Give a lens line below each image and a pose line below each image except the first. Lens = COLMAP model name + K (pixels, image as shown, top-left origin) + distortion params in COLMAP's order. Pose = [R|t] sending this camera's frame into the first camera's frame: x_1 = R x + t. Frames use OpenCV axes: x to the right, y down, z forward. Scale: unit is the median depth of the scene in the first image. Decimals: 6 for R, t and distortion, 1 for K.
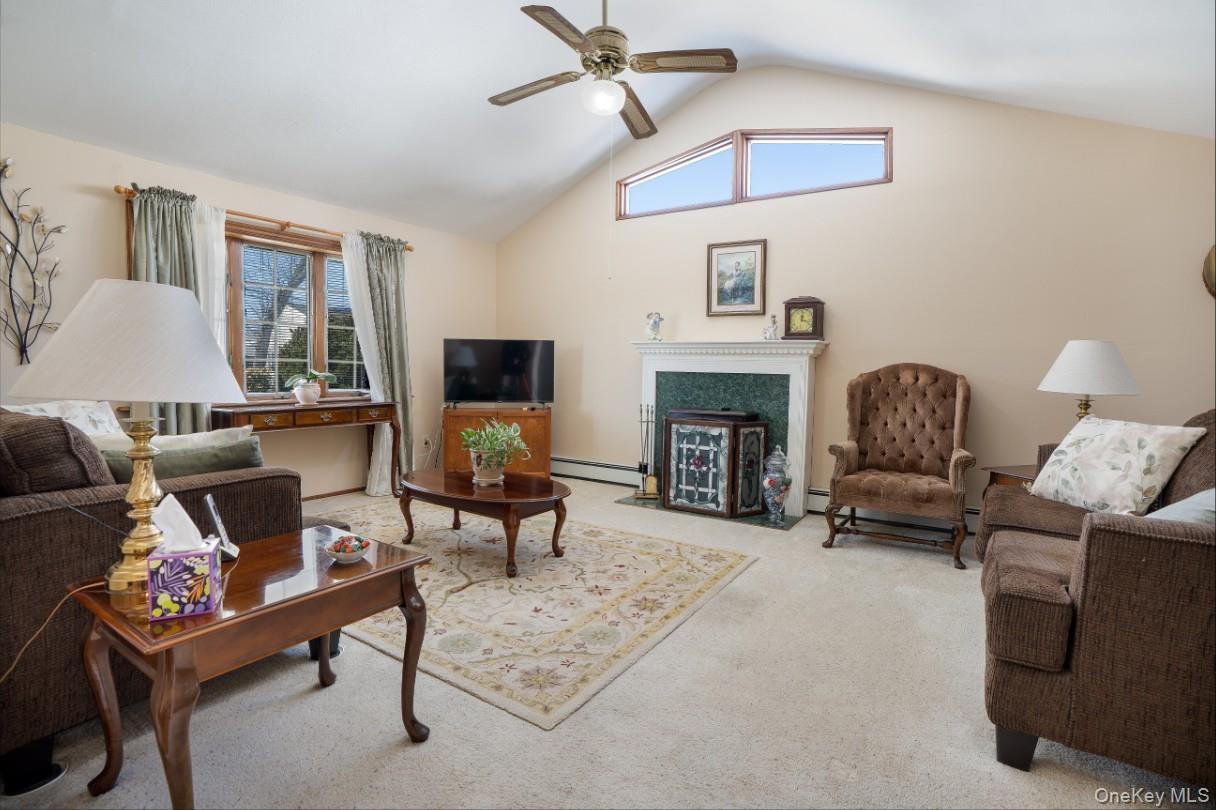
lens RADIAL K [[569.5, 0, 609.4], [0, 569.5, 394.7], [0, 0, 1]] dist [-0.074587, 0.030952]
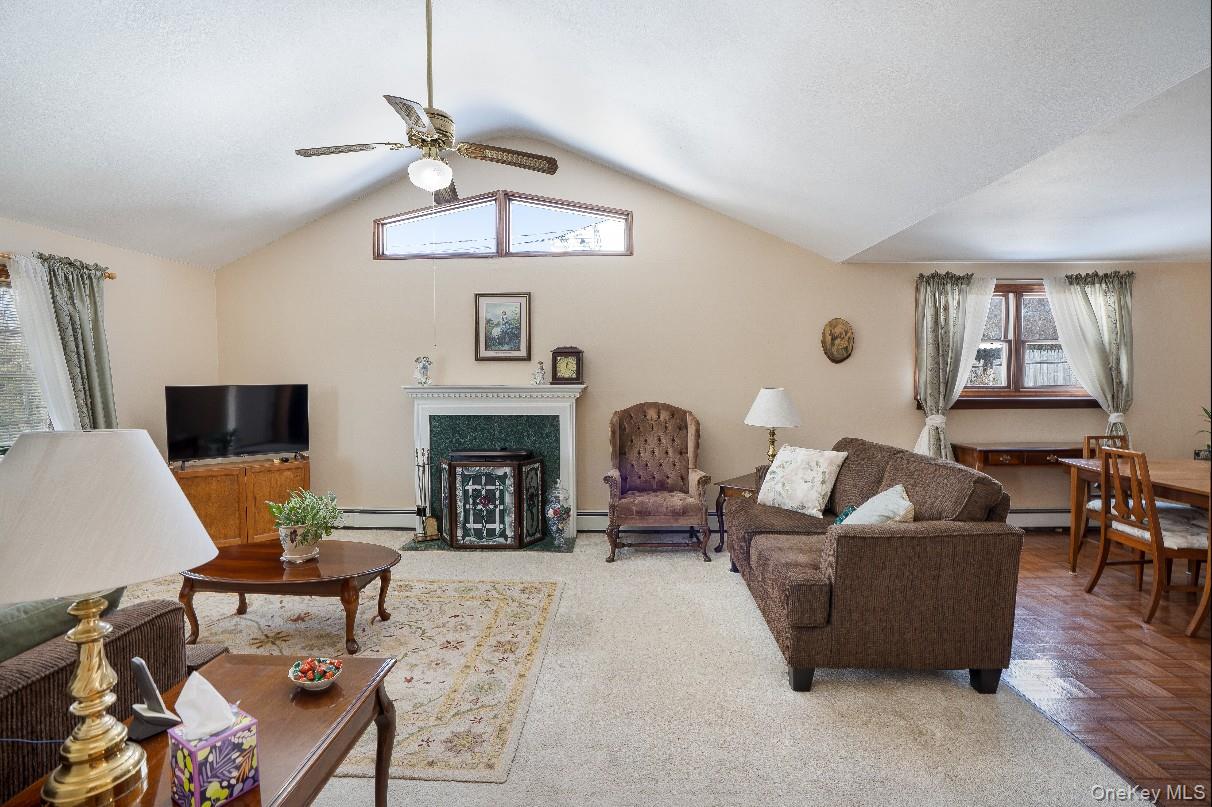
lens RADIAL K [[567.6, 0, 607.3], [0, 567.6, 393.2], [0, 0, 1]] dist [-0.074587, 0.030952]
pose [[0.855271, -0.035240, 0.516981, -0.193439], [0.044621, 0.998988, -0.005723, -0.069732], [-0.516256, 0.027962, 0.855978, -0.036765]]
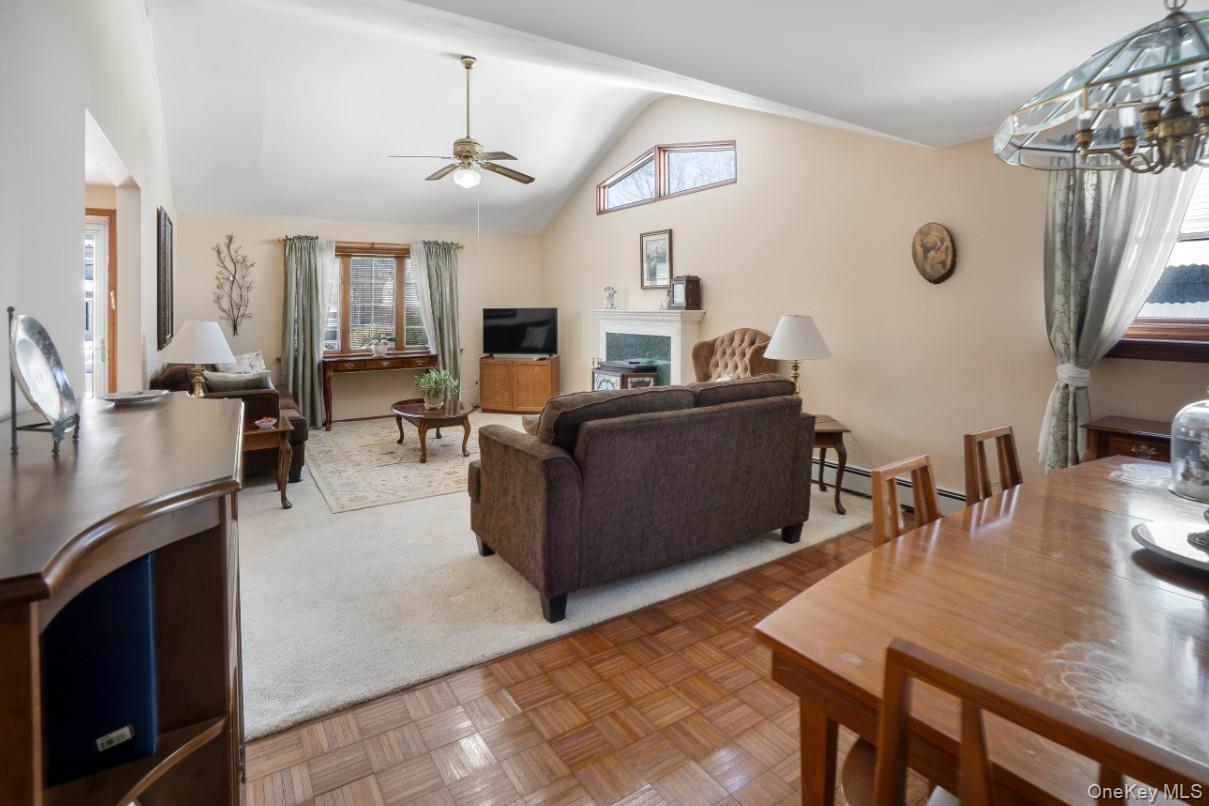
lens RADIAL K [[596.1, 0, 621.6], [0, 596.1, 285.5], [0, 0, 1]] dist [-0.066336, -0.000337]
pose [[0.927222, -0.035595, -0.372816, 0.739041], [0.004876, 0.996536, -0.083019, -0.040508], [0.374479, 0.075159, 0.924184, -0.310654]]
